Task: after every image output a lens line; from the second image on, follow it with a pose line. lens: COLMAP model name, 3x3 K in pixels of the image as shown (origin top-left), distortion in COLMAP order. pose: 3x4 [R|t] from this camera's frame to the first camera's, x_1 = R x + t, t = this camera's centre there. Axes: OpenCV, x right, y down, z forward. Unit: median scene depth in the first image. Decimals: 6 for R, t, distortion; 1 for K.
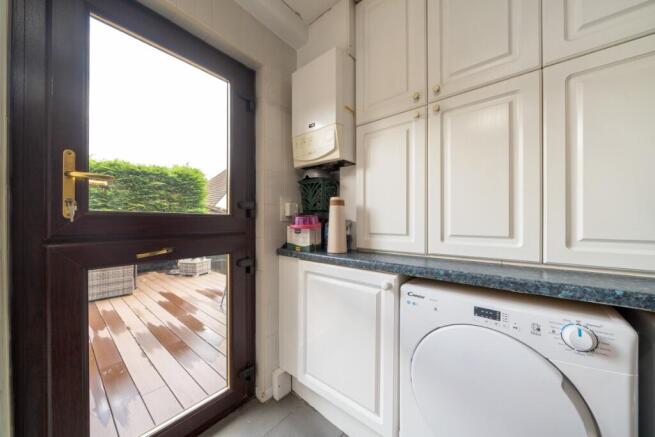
lens RADIAL K [[224.9, 0, 326.6], [0, 224.9, 218.5], [0, 0, 1]] dist [-0.000369, -0.000043]
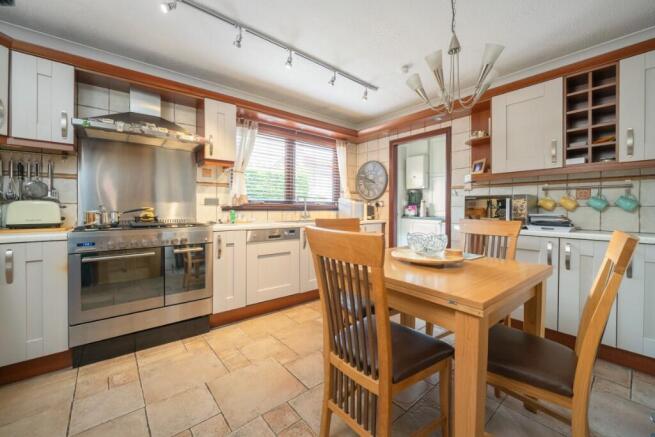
lens RADIAL K [[258.3, 0, 329.8], [0, 258.3, 211.5], [0, 0, 1]] dist [0.000576, 0.000087]
pose [[0.981926, 0.005183, -0.189197, -0.701328], [0.000362, 0.999572, 0.029264, -0.044306], [0.189267, -0.028803, 0.981503, -3.590898]]
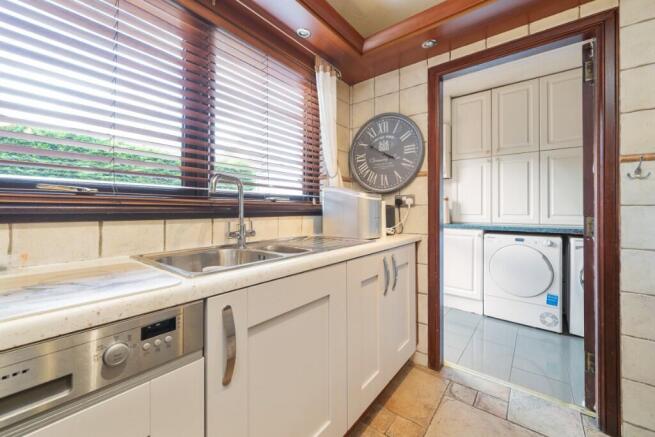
lens RADIAL K [[258.3, 0, 331.6], [0, 258.3, 207.6], [0, 0, 1]] dist [0.000576, 0.000087]
pose [[0.999720, -0.000240, 0.023673, -1.248953], [0.000105, 0.999984, 0.005696, -0.011933], [-0.023674, -0.005692, 0.999704, -1.585490]]
